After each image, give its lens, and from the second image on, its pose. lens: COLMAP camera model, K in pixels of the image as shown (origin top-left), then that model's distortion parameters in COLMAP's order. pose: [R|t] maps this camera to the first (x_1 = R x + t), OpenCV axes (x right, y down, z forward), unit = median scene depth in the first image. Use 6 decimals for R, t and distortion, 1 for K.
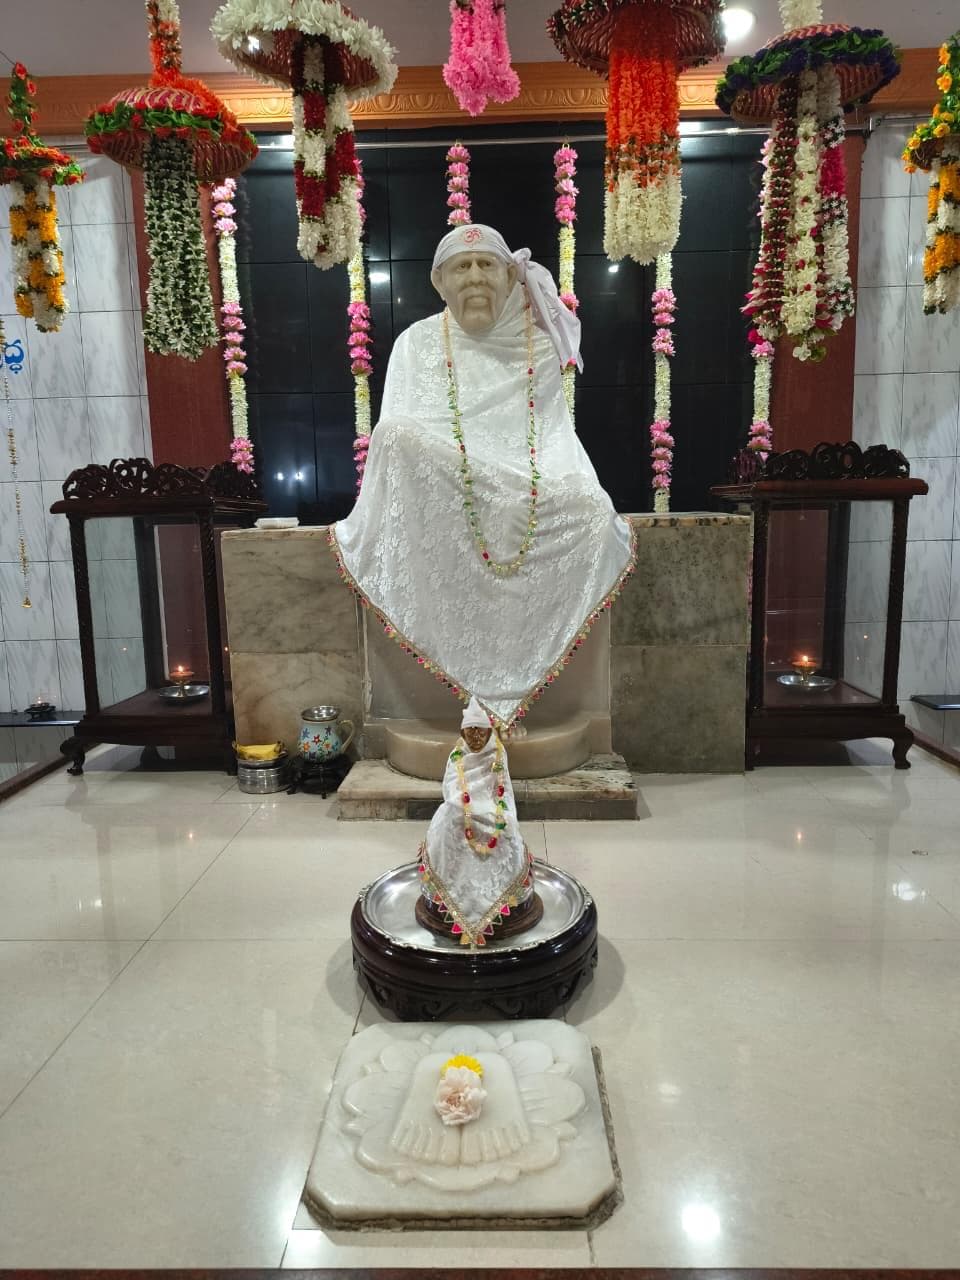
lens RADIAL K [[874.7, 0, 484.8], [0, 874.7, 637.2], [0, 0, 1]] dist [0.056927, -0.069392]
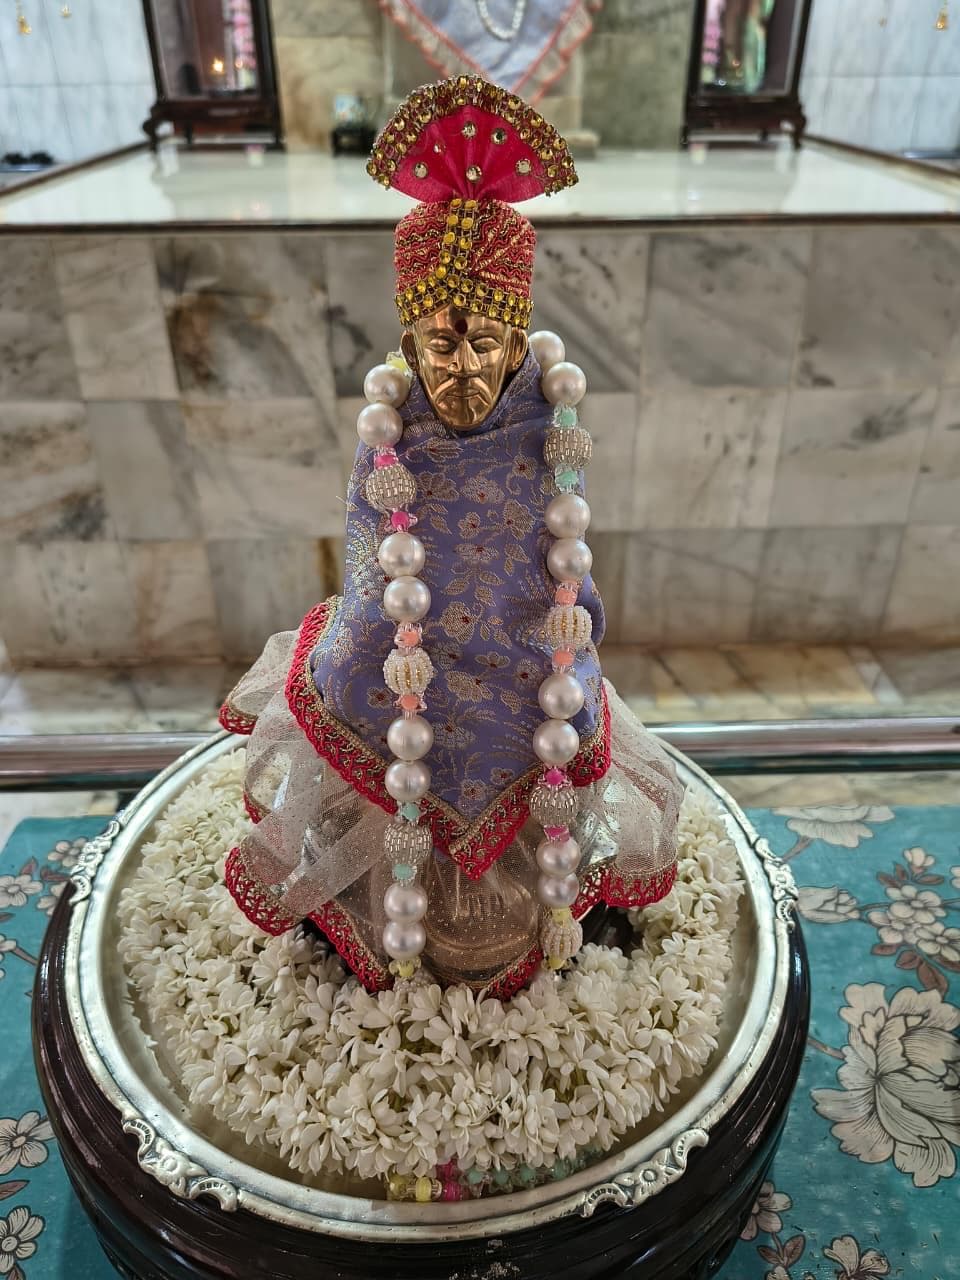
lens RADIAL K [[946.3, 0, 481.5], [0, 946.3, 631.0], [0, 0, 1]] dist [0.051278, -0.086120]
pose [[0.998190, -0.017837, 0.057438, -0.093135], [-0.006317, 0.918637, 0.395051, 0.255577], [-0.059811, -0.394699, 0.916862, -0.568549]]
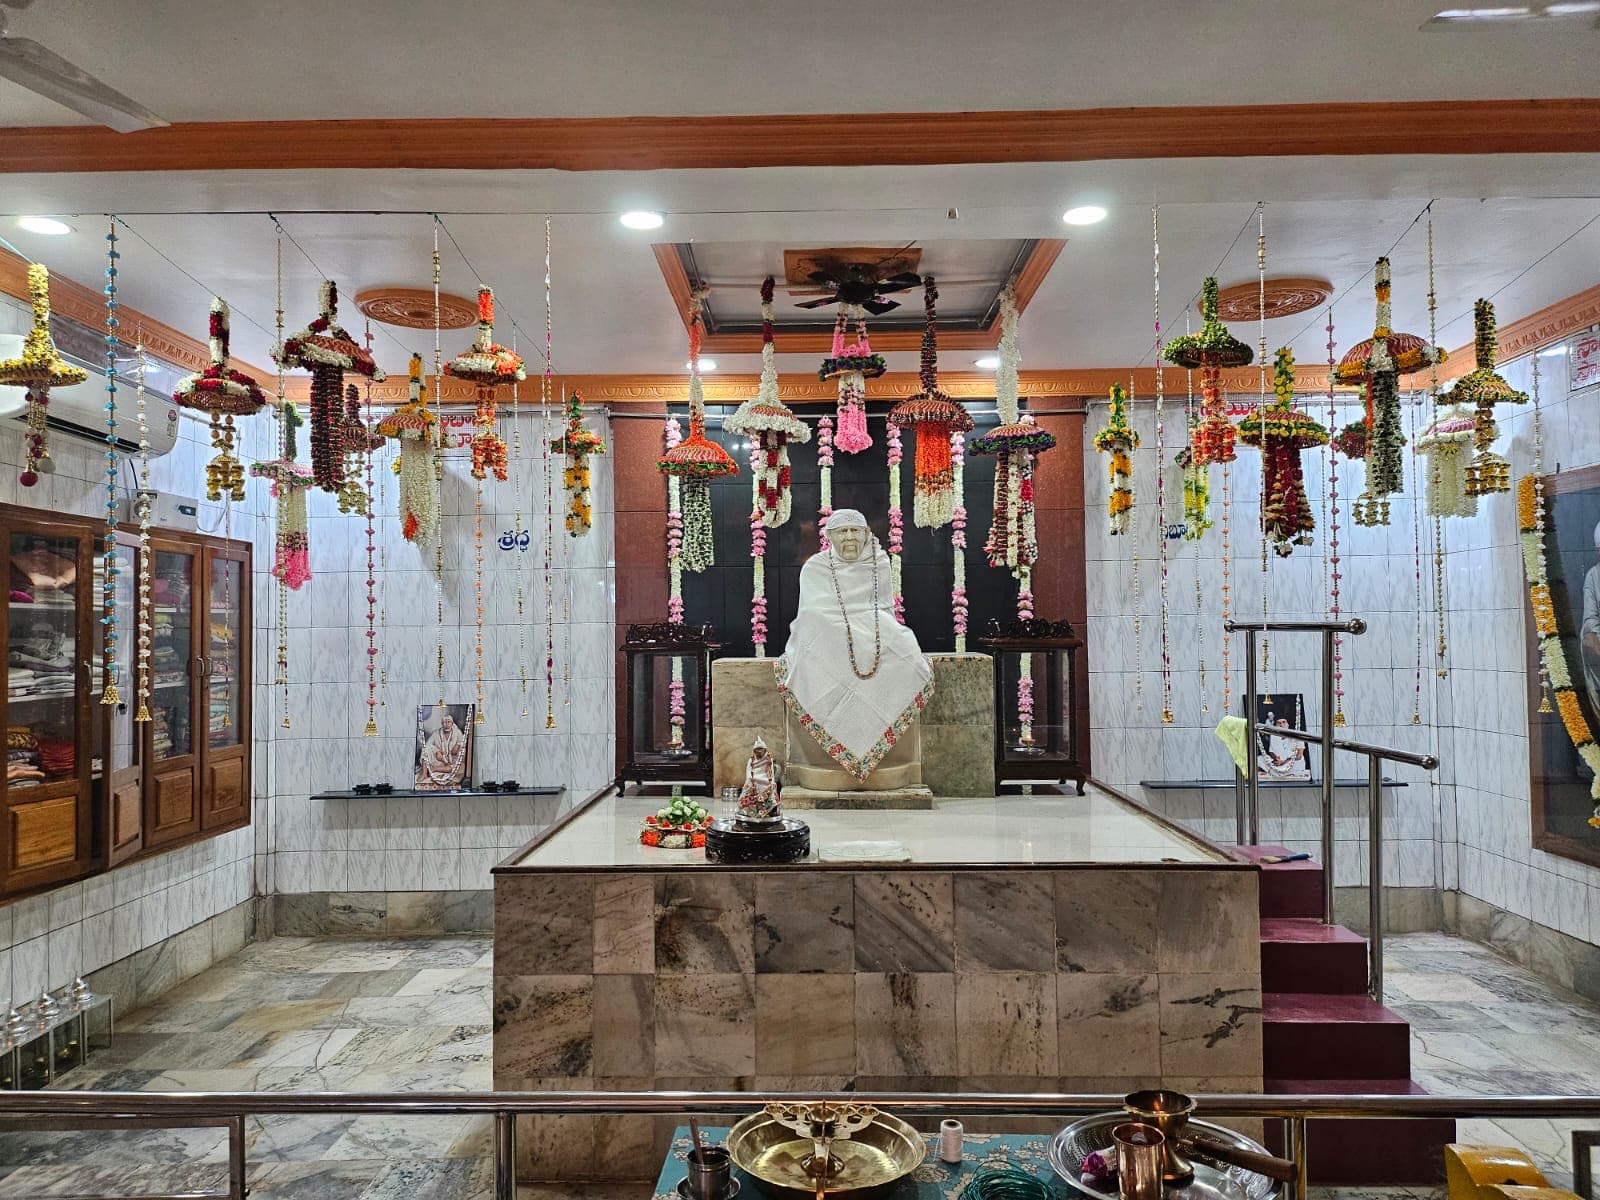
lens RADIAL K [[1111.8, 0, 798.1], [0, 1111.8, 596.5], [0, 0, 1]] dist [0.064535, -0.058635]
pose [[0.999925, 0.011337, 0.004627, -0.127144], [-0.010377, 0.985149, -0.171388, 0.146739], [-0.006501, 0.171327, 0.985193, -1.349023]]
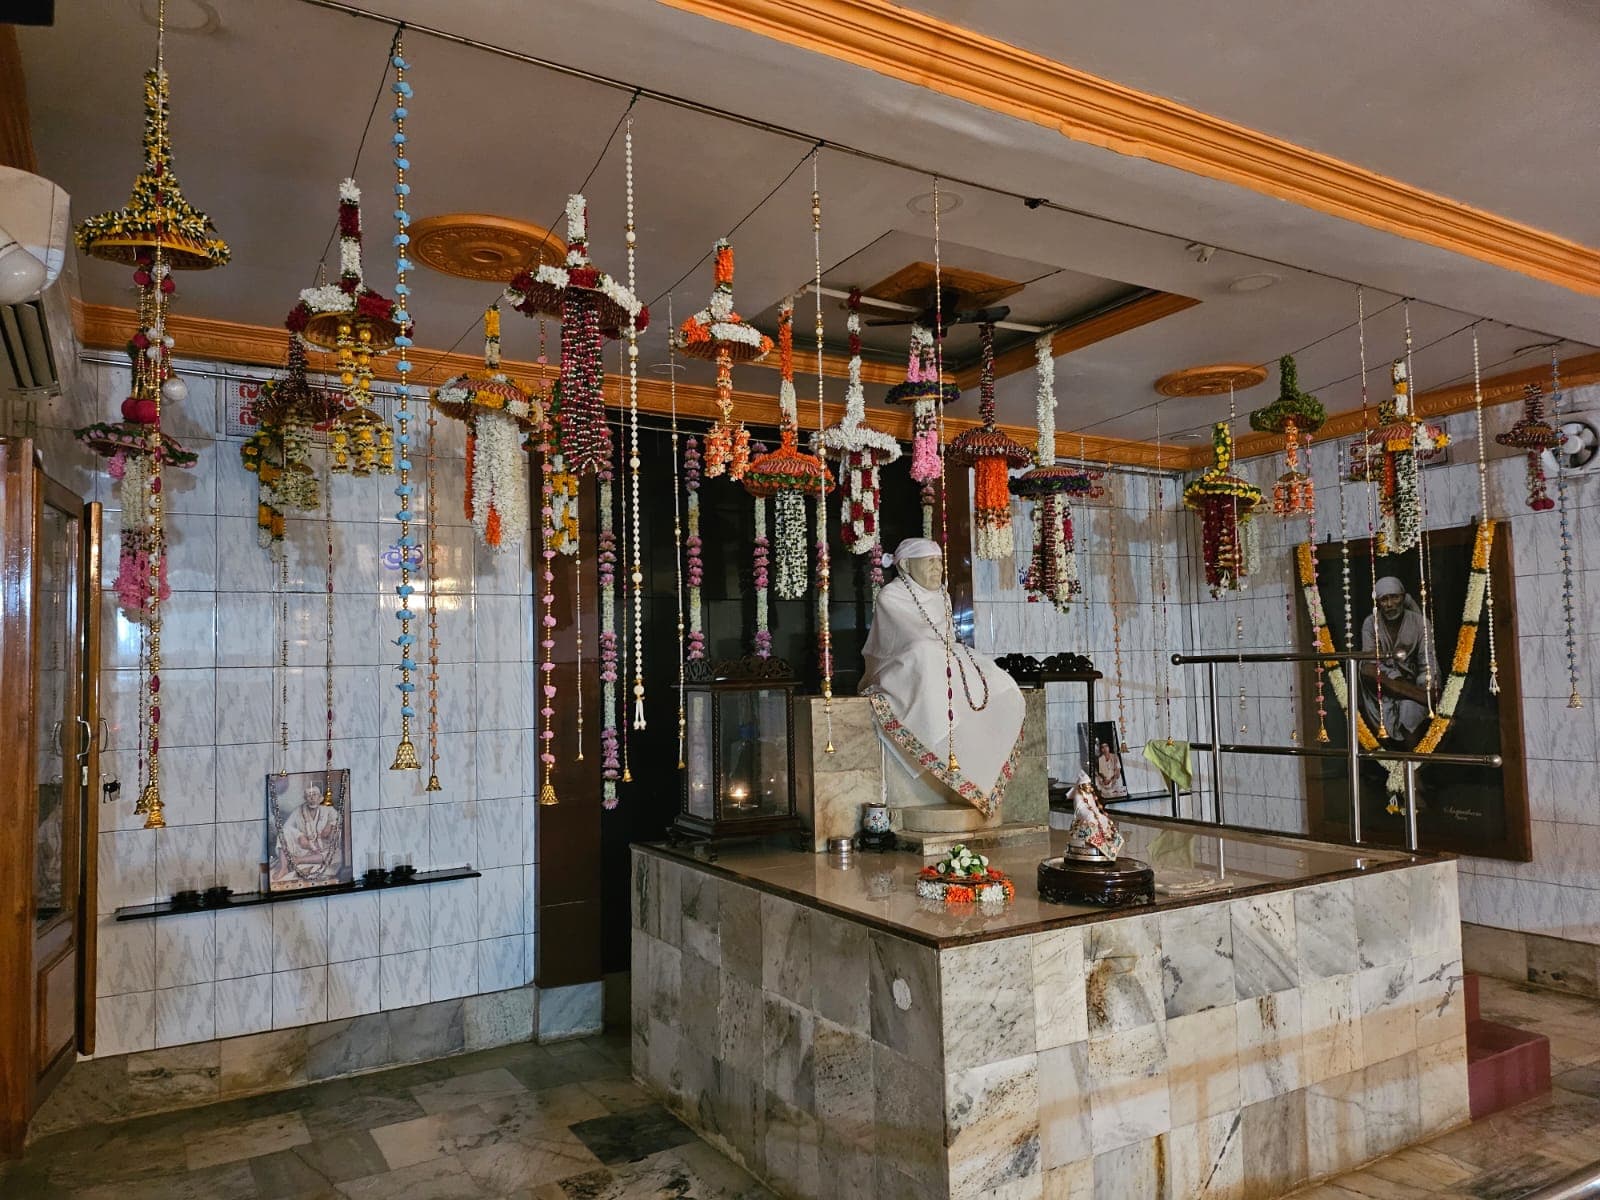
lens RADIAL K [[1116.6, 0, 783.6], [0, 1116.6, 605.9], [0, 0, 1]] dist [0.081535, -0.107394]
pose [[0.848649, 0.034571, 0.527826, -1.462051], [0.078823, 0.978455, -0.190820, 0.108382], [-0.523051, 0.203544, 0.827640, -0.768881]]
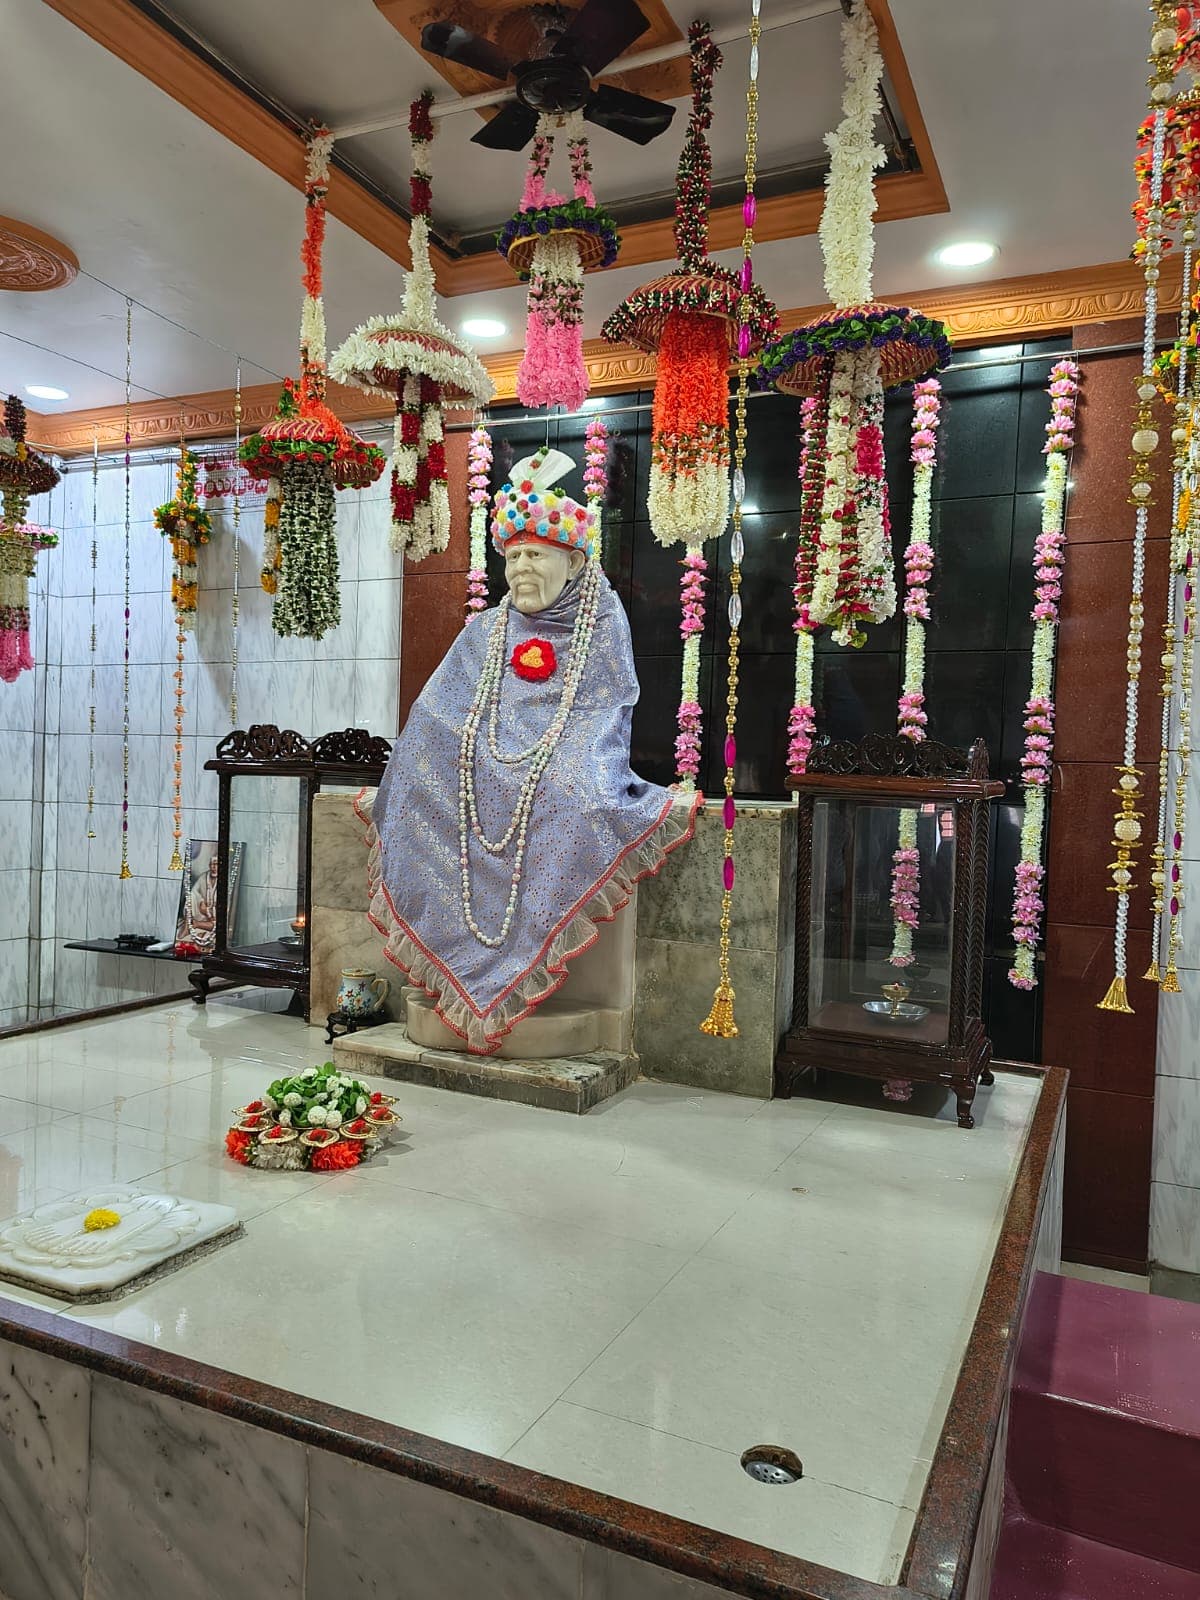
lens RADIAL K [[1153.3, 0, 580.6], [0, 1153.3, 807.6], [0, 0, 1]] dist [0.043476, -0.047896]
pose [[0.908117, 0.063583, -0.413860, 0.589023], [-0.111170, 0.989542, -0.091908, -0.006810], [0.403689, 0.129473, 0.905689, -0.164010]]
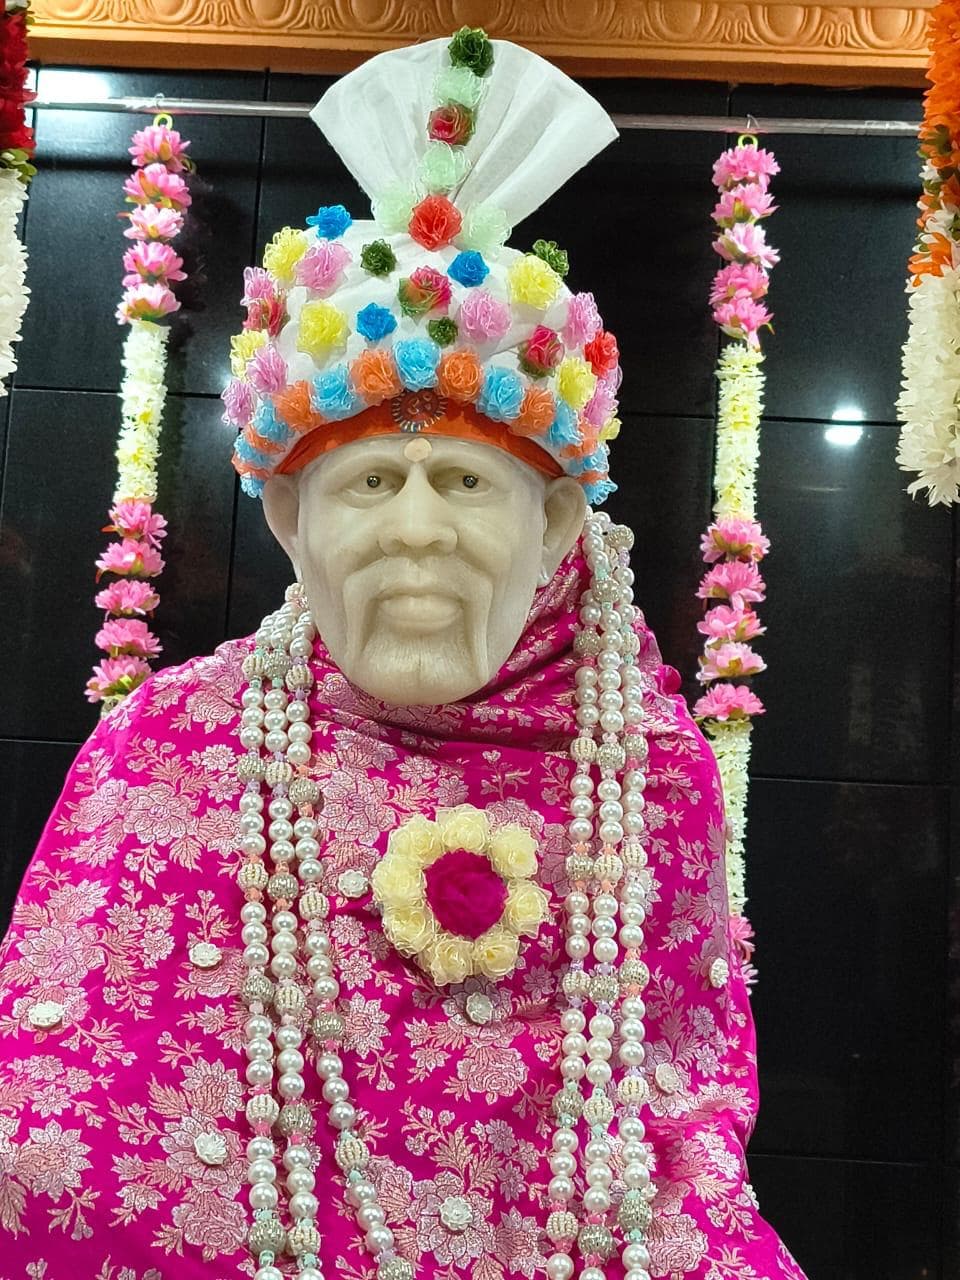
lens RADIAL K [[1921.3, 0, 496.8], [0, 1921.3, 638.7], [0, 0, 1]] dist [0.029291, 0.029404]
pose [[0.997555, 0.068064, -0.015872, 0.022198], [-0.069842, 0.962422, -0.262424, -0.212773], [-0.002586, 0.262891, 0.964822, 0.430124]]
